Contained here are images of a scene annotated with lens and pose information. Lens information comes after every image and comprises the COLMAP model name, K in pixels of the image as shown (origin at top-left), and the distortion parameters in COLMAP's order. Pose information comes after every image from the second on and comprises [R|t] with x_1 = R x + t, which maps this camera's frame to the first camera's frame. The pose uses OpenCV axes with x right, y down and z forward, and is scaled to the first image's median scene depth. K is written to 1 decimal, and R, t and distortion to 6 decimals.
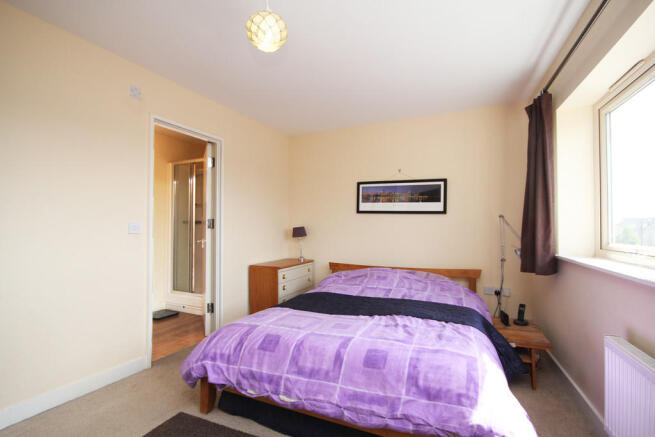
lens RADIAL K [[297.9, 0, 327.7], [0, 297.9, 222.2], [0, 0, 1]] dist [-0.001554, 0.000201]
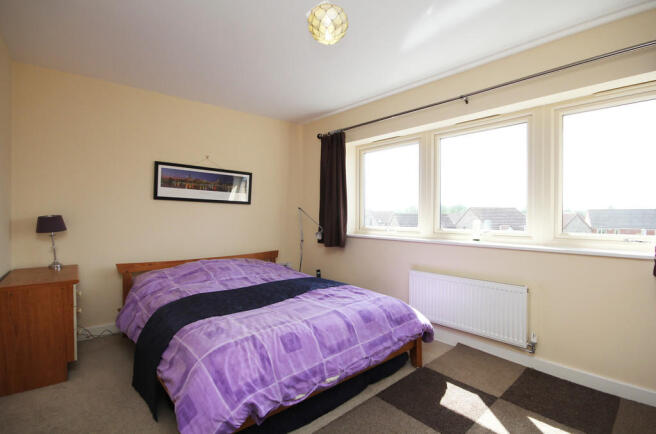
lens RADIAL K [[299.7, 0, 327.2], [0, 299.7, 217.5], [0, 0, 1]] dist [-0.002905, -0.000004]
pose [[0.445142, -0.005805, 0.895441, -1.012818], [-0.020730, 0.999644, 0.016785, -0.007972], [-0.895220, -0.026034, 0.444864, 0.498123]]
